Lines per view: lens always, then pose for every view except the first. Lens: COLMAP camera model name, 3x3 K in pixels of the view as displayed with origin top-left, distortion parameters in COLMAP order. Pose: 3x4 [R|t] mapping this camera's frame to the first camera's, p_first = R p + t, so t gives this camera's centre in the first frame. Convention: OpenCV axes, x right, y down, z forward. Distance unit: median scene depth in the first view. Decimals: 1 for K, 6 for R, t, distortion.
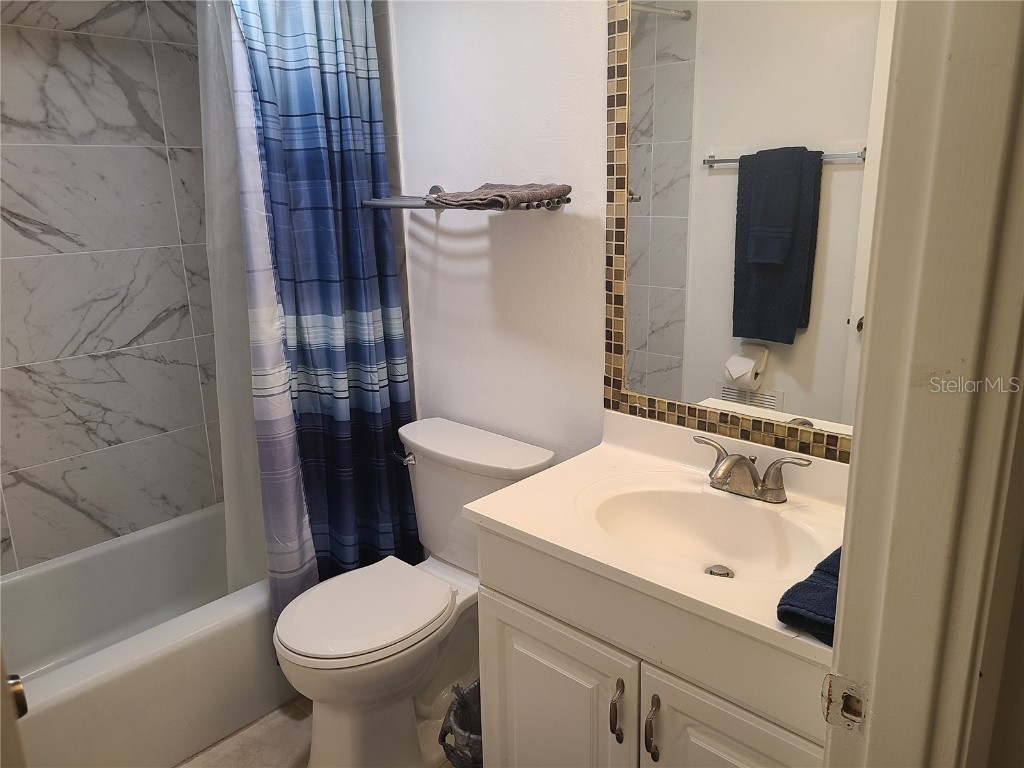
lens RADIAL K [[764.8, 0, 511.8], [0, 764.8, 381.6], [0, 0, 1]] dist [0.051202, -0.029415]
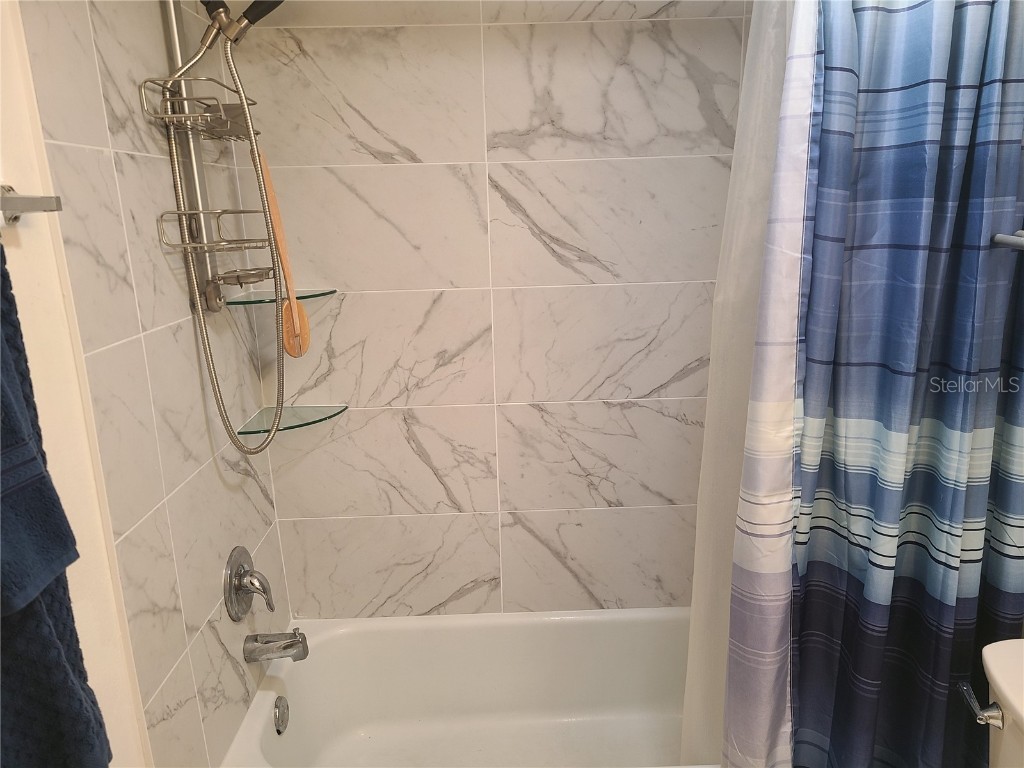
lens RADIAL K [[764.8, 0, 510.9], [0, 764.8, 393.0], [0, 0, 1]] dist [0.051202, -0.029415]
pose [[0.698161, 0.176637, -0.693809, -0.030931], [-0.172724, 0.982018, 0.076205, -0.106256], [0.694793, 0.066634, 0.716116, 0.367900]]
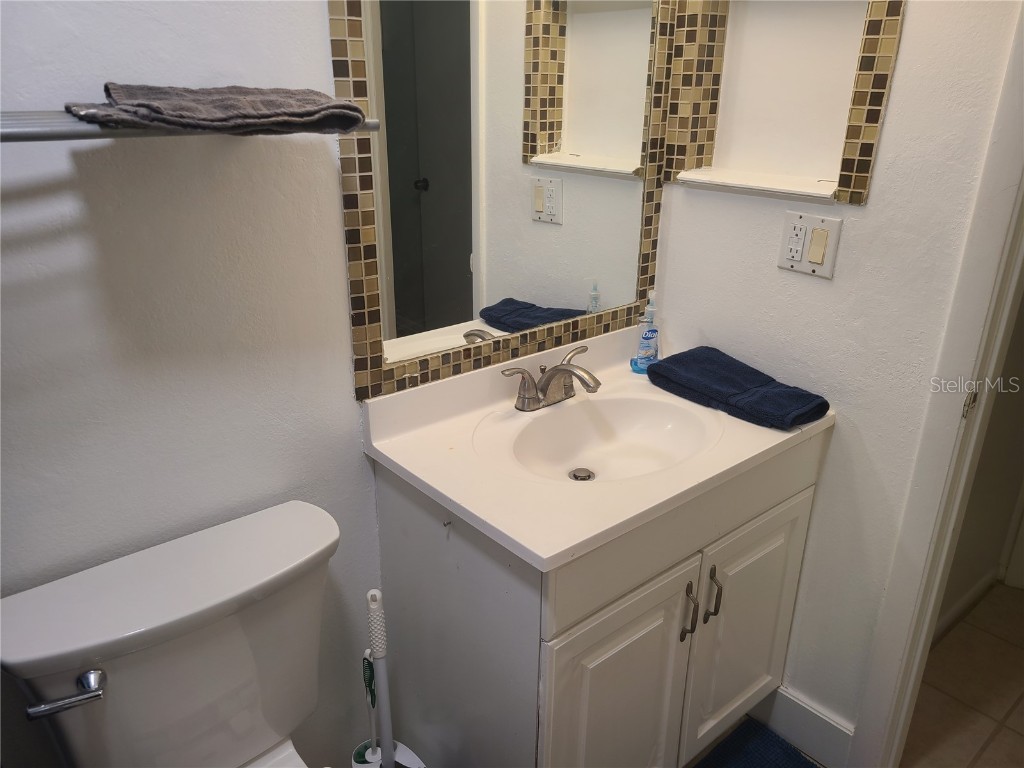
lens RADIAL K [[764.8, 0, 510.6], [0, 764.8, 381.3], [0, 0, 1]] dist [0.051202, -0.029415]
pose [[0.115922, -0.340175, 0.933190, -0.499078], [0.244691, 0.920348, 0.305098, -0.157891], [-0.962646, 0.192976, 0.189927, 0.640368]]
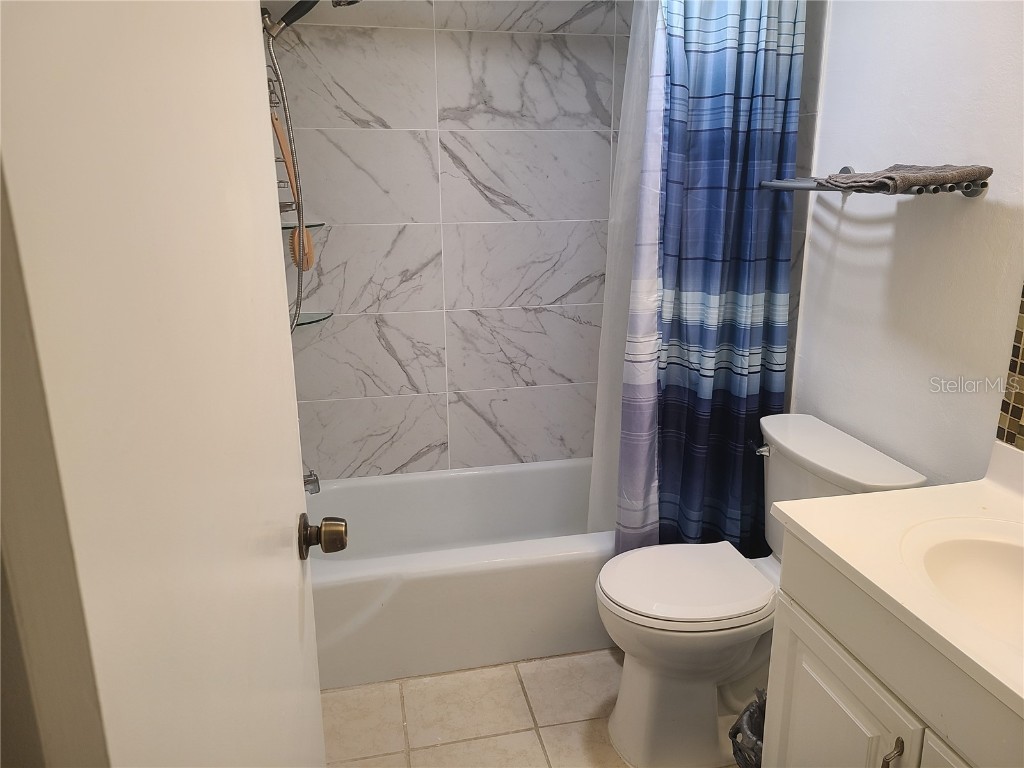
lens RADIAL K [[764.8, 0, 518.3], [0, 764.8, 379.8], [0, 0, 1]] dist [0.051202, -0.029415]
pose [[0.822671, 0.168722, -0.542905, 0.126617], [-0.159567, 0.985088, 0.064348, 0.000568], [0.545666, 0.033693, 0.837325, 0.013282]]
